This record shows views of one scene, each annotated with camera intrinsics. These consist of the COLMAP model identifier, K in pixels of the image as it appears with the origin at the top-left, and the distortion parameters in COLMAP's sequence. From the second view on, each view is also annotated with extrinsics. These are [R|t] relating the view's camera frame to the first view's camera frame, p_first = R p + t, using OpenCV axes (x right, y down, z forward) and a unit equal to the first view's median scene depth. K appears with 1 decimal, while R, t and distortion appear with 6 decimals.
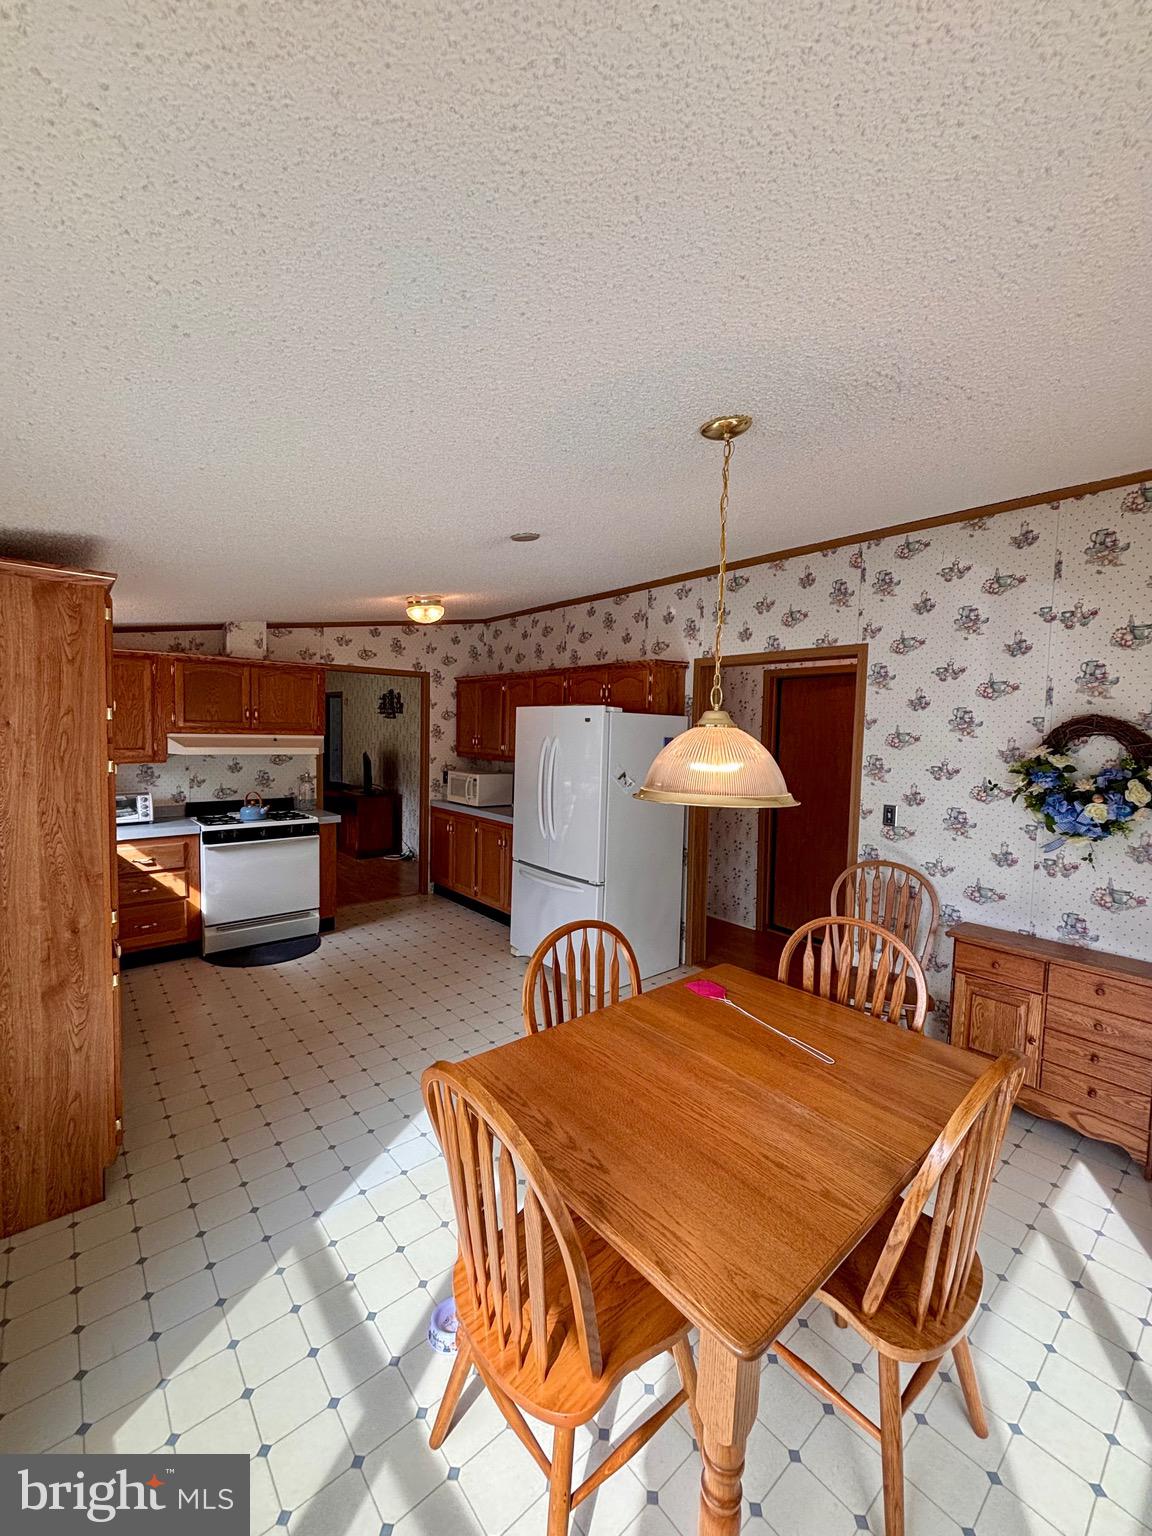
lens RADIAL K [[615.3, 0, 574.4], [0, 615.3, 767.9], [0, 0, 1]] dist [-0.000883, -0.000761]
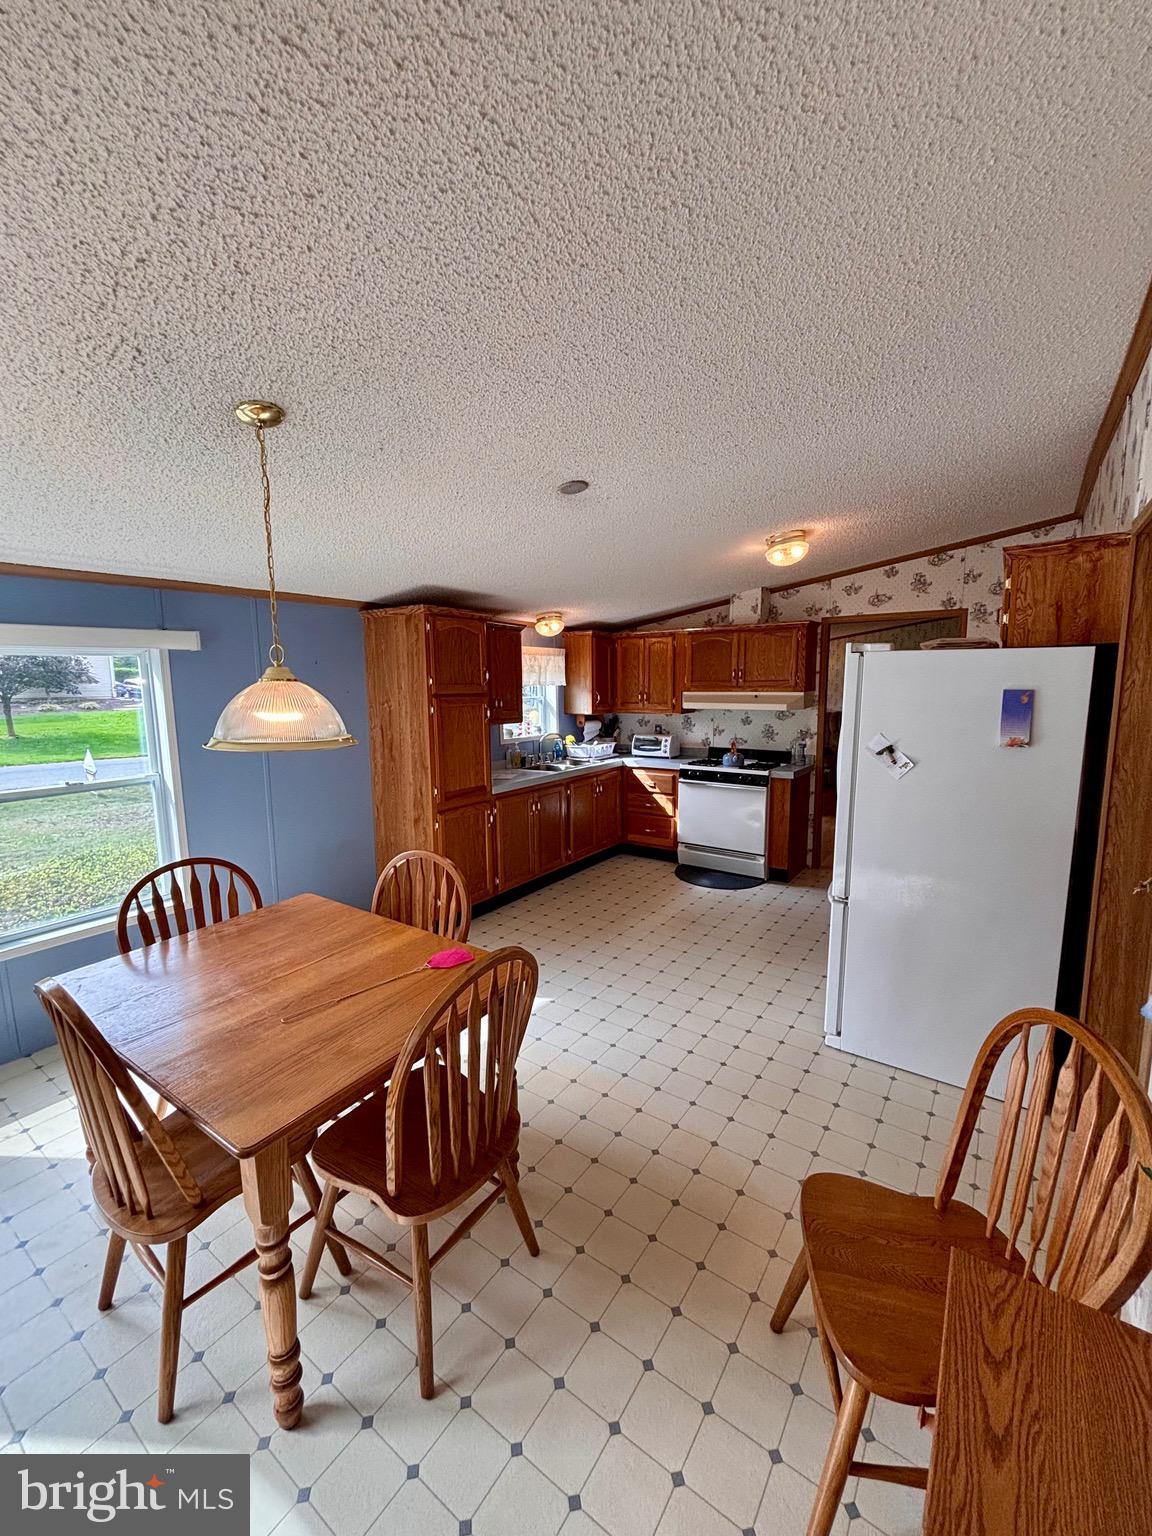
lens RADIAL K [[615.3, 0, 584.4], [0, 615.3, 772.6], [0, 0, 1]] dist [-0.000883, -0.000761]
pose [[0.244716, 0.116679, -0.962549, 0.556632], [-0.046646, 0.993000, 0.108511, -0.016735], [0.968472, 0.018345, 0.248446, 0.469101]]
